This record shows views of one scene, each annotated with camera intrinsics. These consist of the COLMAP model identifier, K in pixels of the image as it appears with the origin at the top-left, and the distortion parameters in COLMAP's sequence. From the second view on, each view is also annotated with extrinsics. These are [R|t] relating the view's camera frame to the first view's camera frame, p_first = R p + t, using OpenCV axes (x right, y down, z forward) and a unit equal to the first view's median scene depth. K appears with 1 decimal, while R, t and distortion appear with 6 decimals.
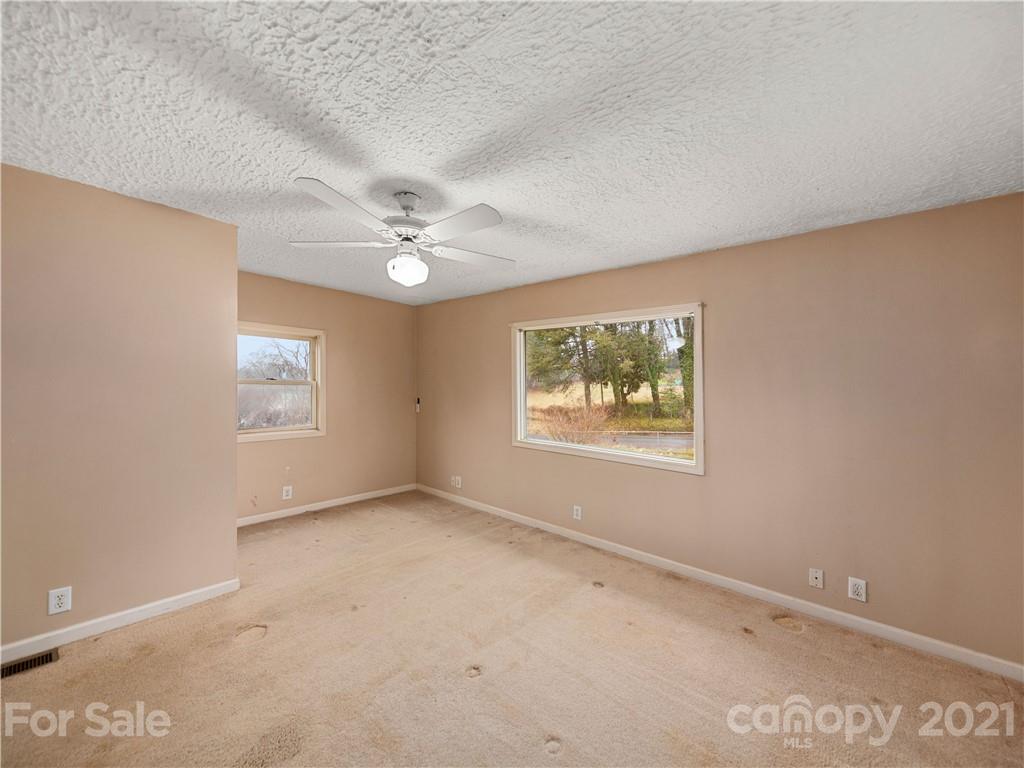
lens RADIAL K [[398.3, 0, 512.0], [0, 398.3, 384.0], [0, 0, 1]] dist [0.000491, -0.000626]
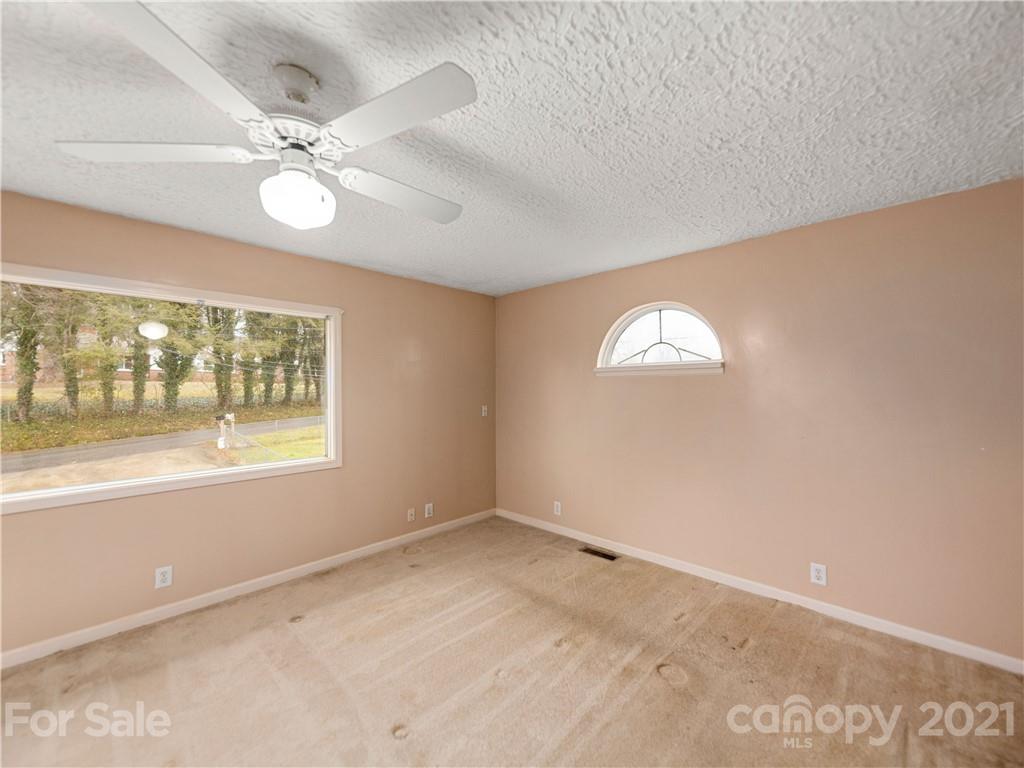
lens RADIAL K [[414.3, 0, 512.0], [0, 414.3, 384.0], [0, 0, 1]] dist [0.001114, -0.000170]
pose [[0.052846, -0.017791, 0.998444, -0.717651], [0.005678, 0.999830, 0.017515, -0.020608], [-0.998587, 0.004744, 0.052938, 0.533136]]
